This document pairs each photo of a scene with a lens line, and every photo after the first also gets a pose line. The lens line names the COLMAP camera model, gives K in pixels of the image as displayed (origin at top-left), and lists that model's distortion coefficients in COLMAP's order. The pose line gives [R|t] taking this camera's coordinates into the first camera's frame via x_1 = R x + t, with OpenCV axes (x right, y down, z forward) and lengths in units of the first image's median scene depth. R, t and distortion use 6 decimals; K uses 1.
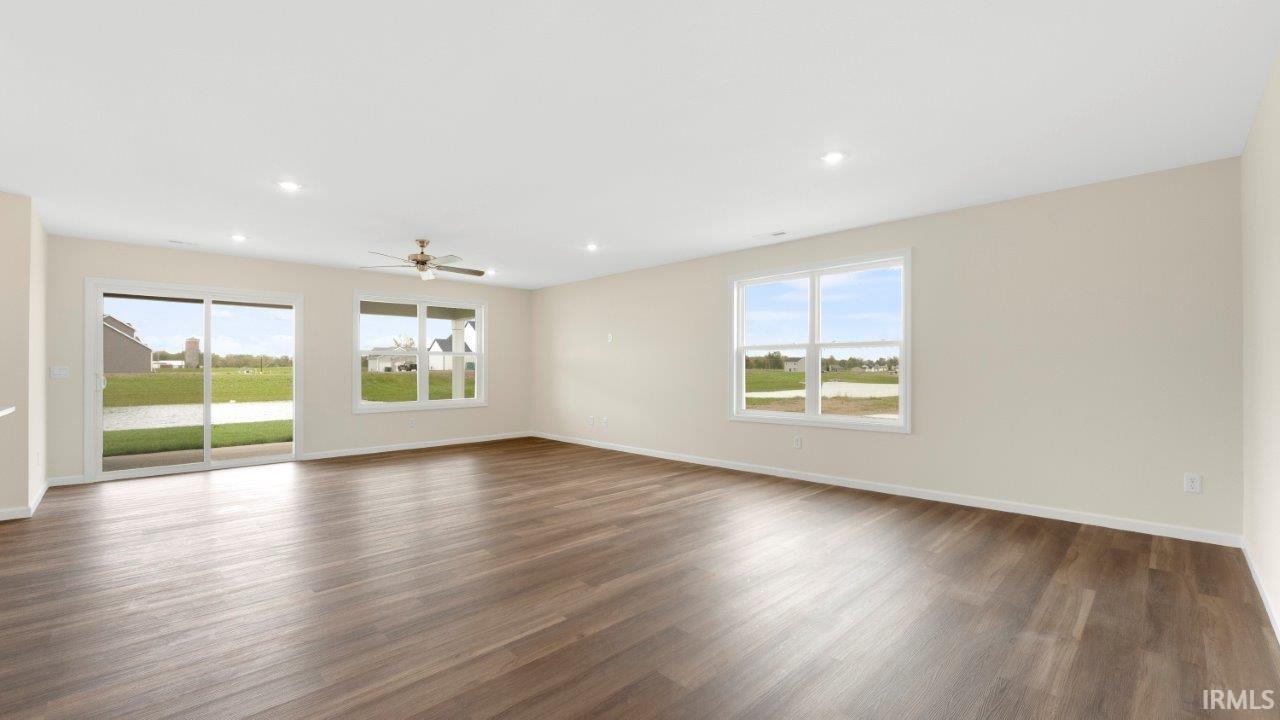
lens RADIAL K [[520.7, 0, 639.1], [0, 520.7, 363.4], [0, 0, 1]] dist [-0.002057, 0.000015]
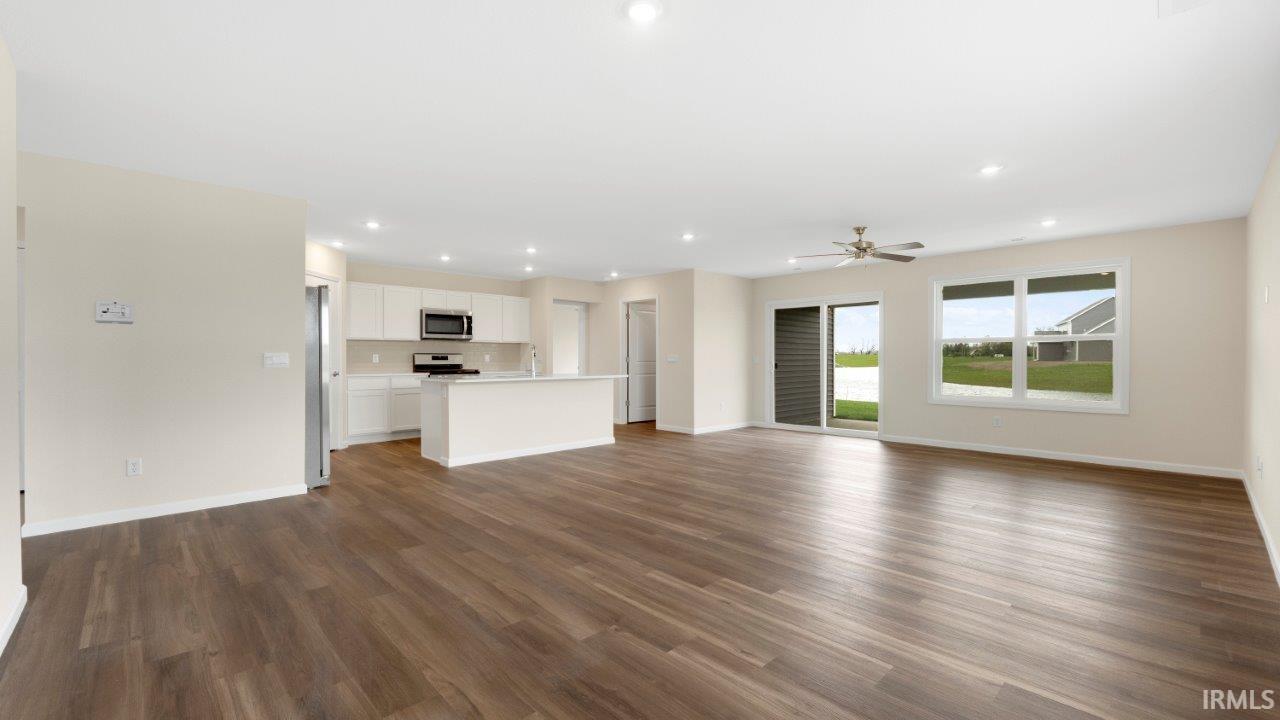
lens RADIAL K [[530.5, 0, 640.4], [0, 530.5, 364.3], [0, 0, 1]] dist [-0.001158, -0.000564]
pose [[-0.006344, 0.013209, -0.999893, 0.580235], [0.009837, 0.999865, 0.013147, 0.004523], [0.999931, -0.009753, -0.006473, 0.584128]]
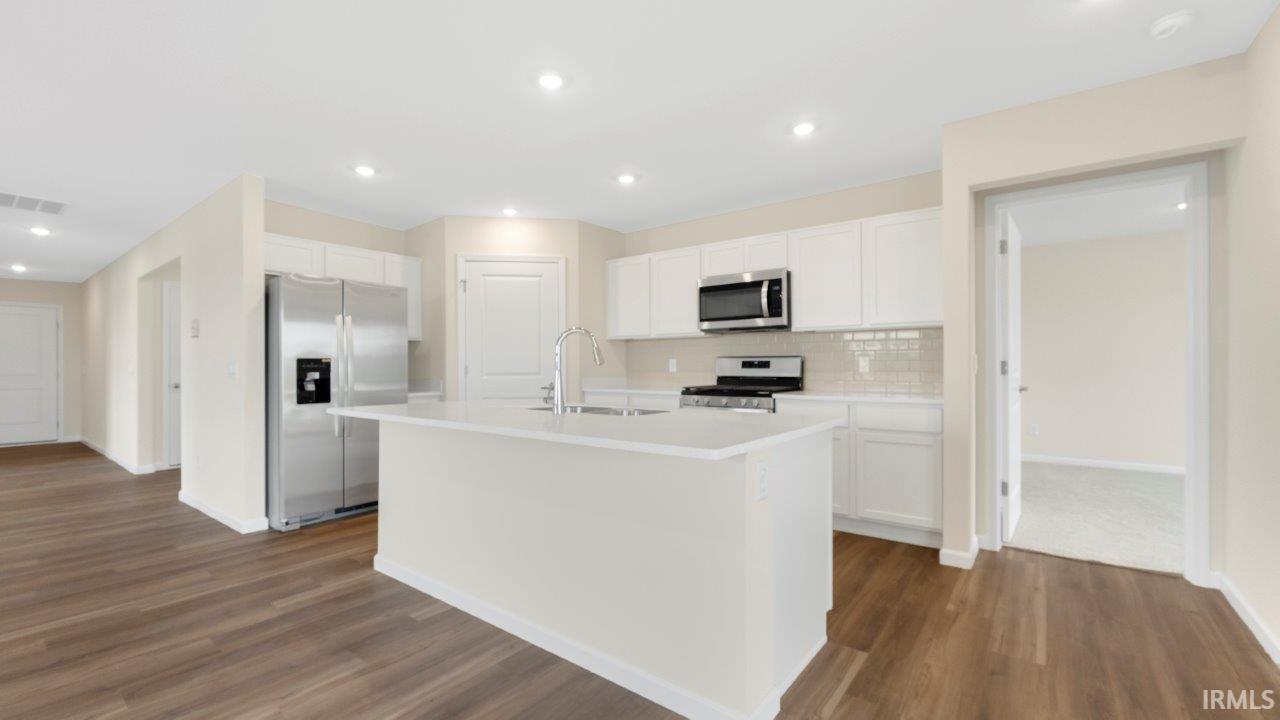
lens RADIAL K [[530.5, 0, 636.2], [0, 530.5, 365.2], [0, 0, 1]] dist [-0.001158, -0.000564]
pose [[-0.990768, 0.005295, -0.135462, -0.603448], [0.007162, 0.999886, -0.013295, 0.011361], [0.135376, -0.014142, -0.990693, 0.790480]]
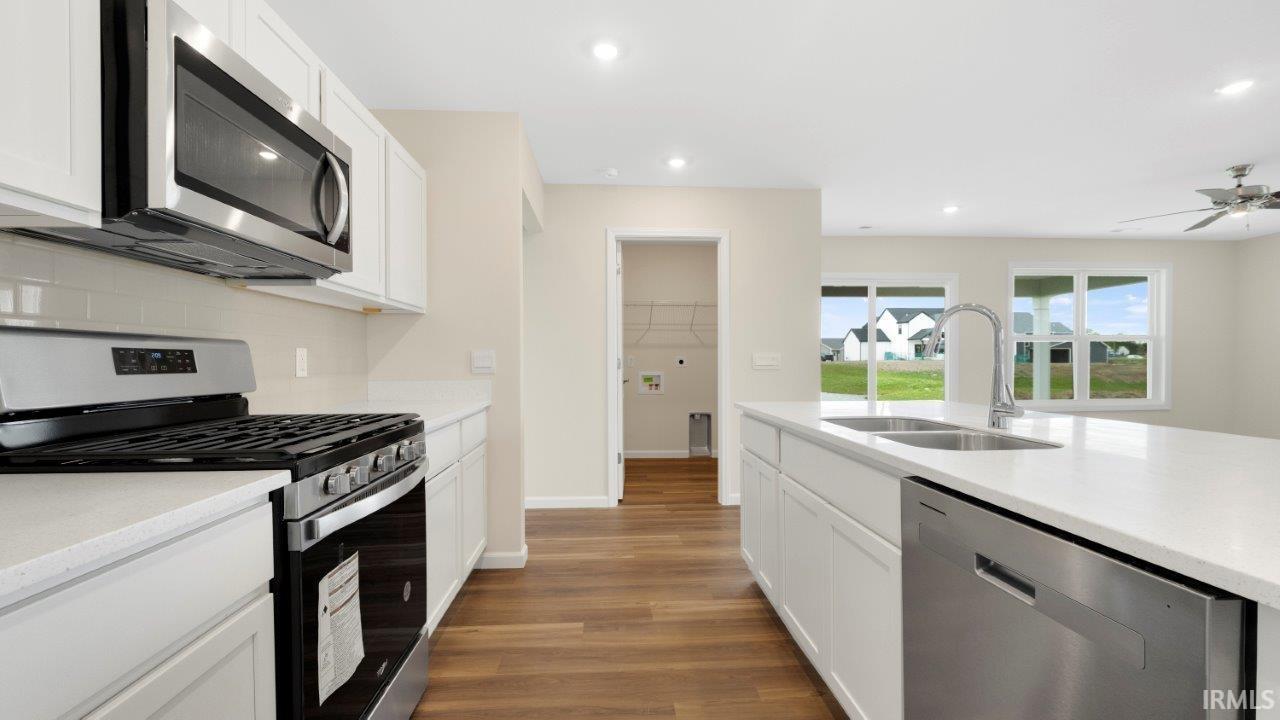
lens RADIAL K [[530.5, 0, 642.5], [0, 530.5, 361.4], [0, 0, 1]] dist [-0.001158, -0.000564]
pose [[0.762612, -0.001438, -0.646855, -0.554431], [0.010271, 0.999898, 0.009887, 0.000849], [0.646775, -0.014183, 0.762549, -0.025803]]
